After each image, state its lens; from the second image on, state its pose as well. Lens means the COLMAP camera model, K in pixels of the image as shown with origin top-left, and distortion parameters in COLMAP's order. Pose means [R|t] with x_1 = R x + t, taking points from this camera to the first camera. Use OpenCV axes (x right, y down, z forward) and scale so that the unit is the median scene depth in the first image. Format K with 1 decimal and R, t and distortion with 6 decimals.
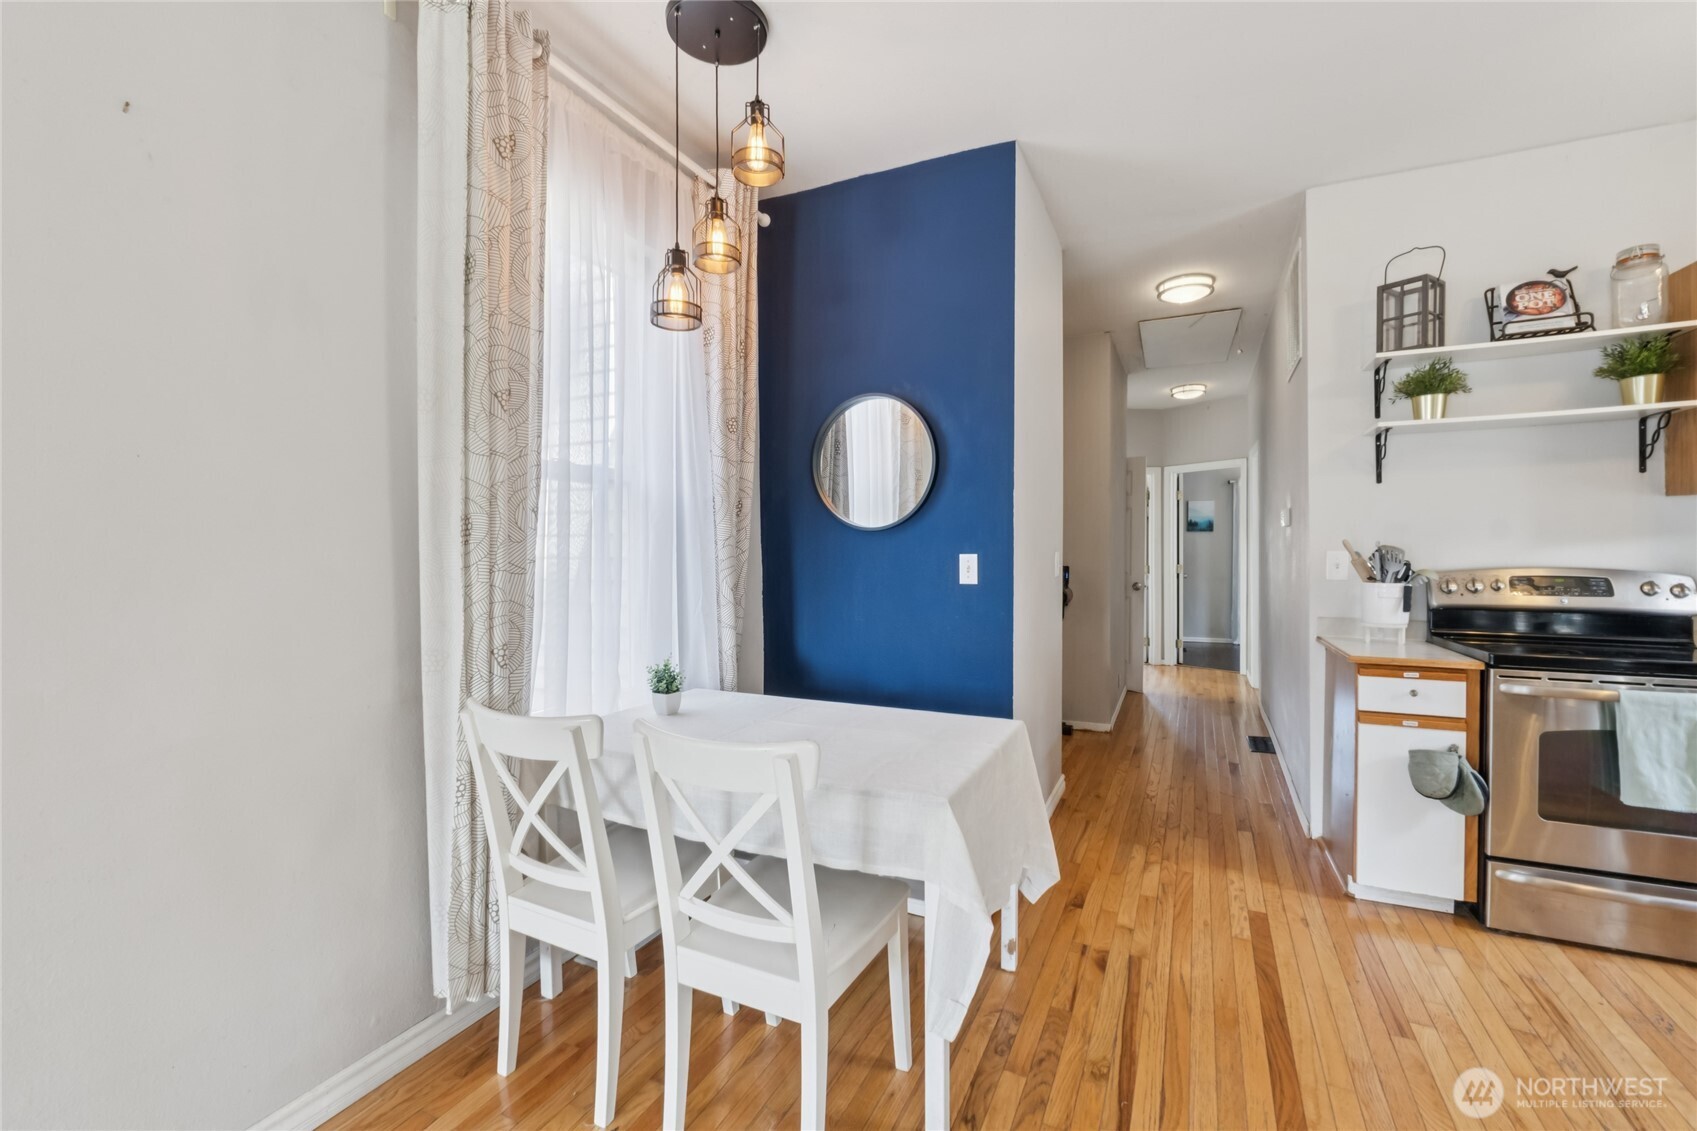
lens RADIAL K [[707.6, 0, 850.3], [0, 707.6, 558.6], [0, 0, 1]] dist [-0.006628, -0.000833]
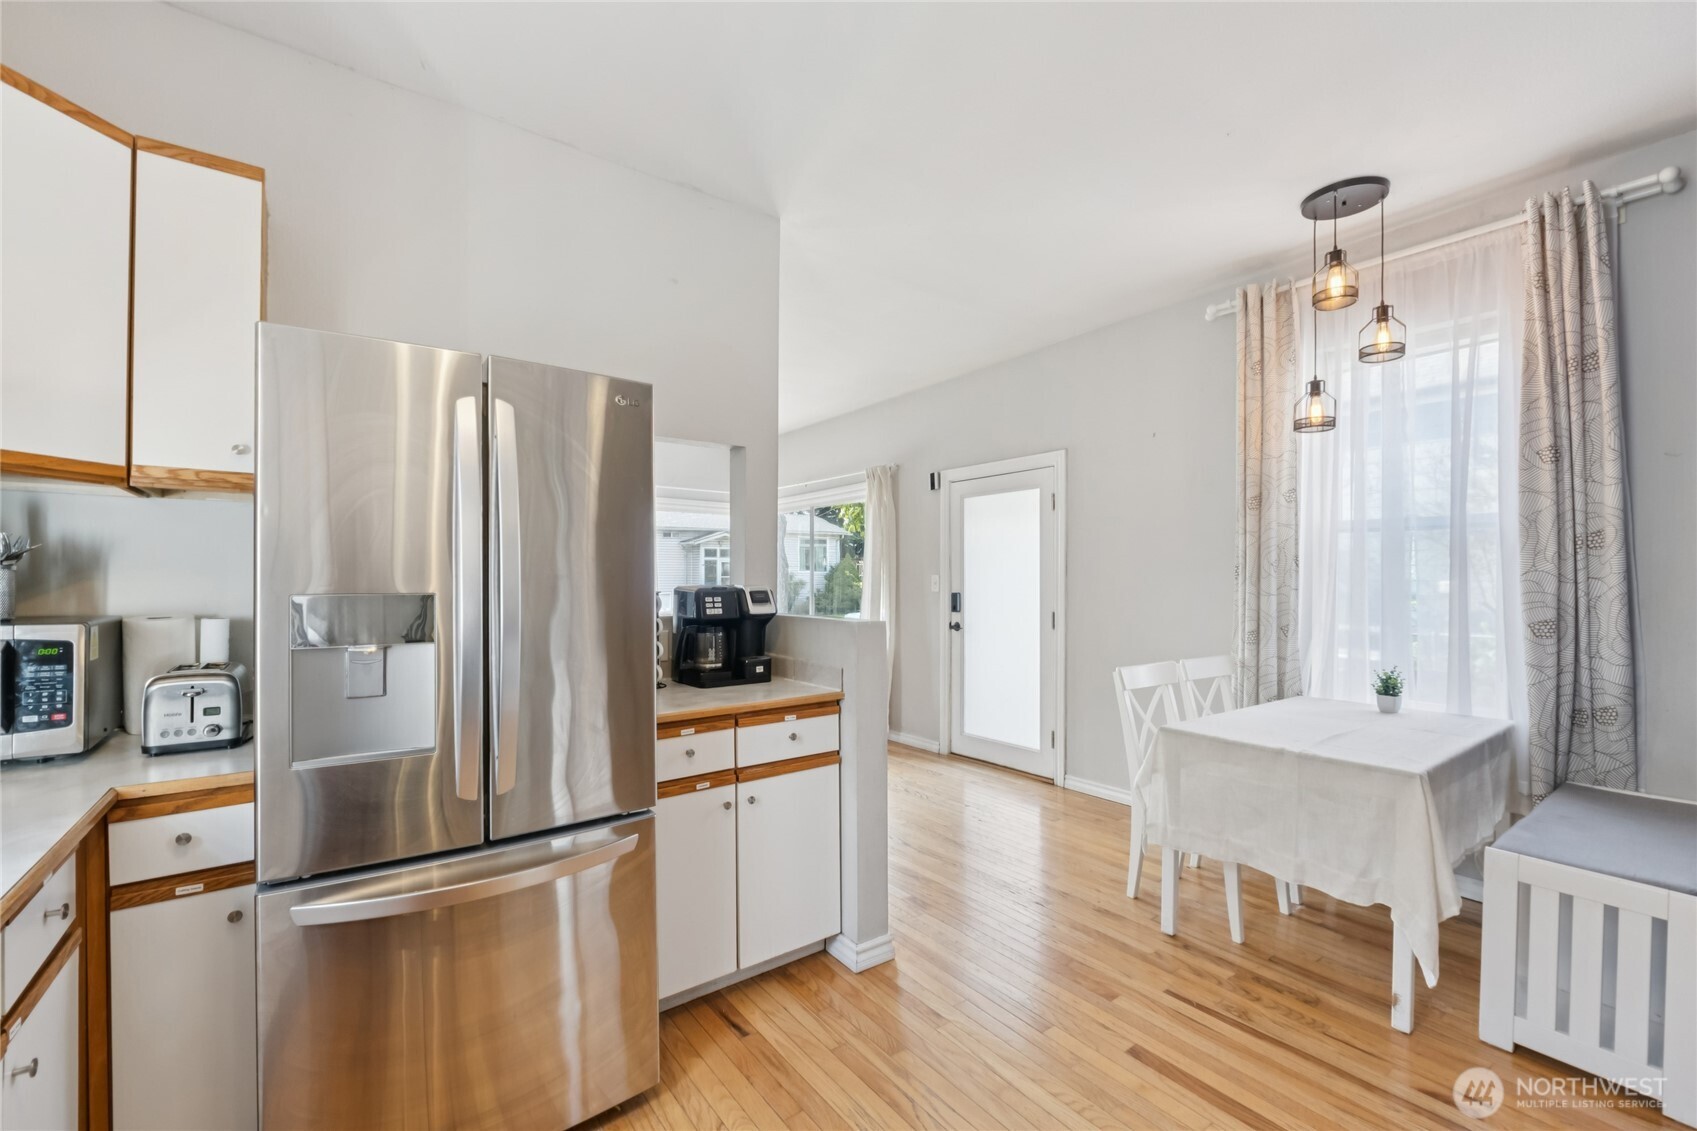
lens RADIAL K [[713.1, 0, 851.4], [0, 713.1, 581.3], [0, 0, 1]] dist [-0.000002, -0.000216]
pose [[-0.465435, 0.005295, -0.885066, 1.138171], [-0.012899, 0.999835, 0.012765, -0.015390], [0.884988, 0.017357, -0.465290, 0.632554]]
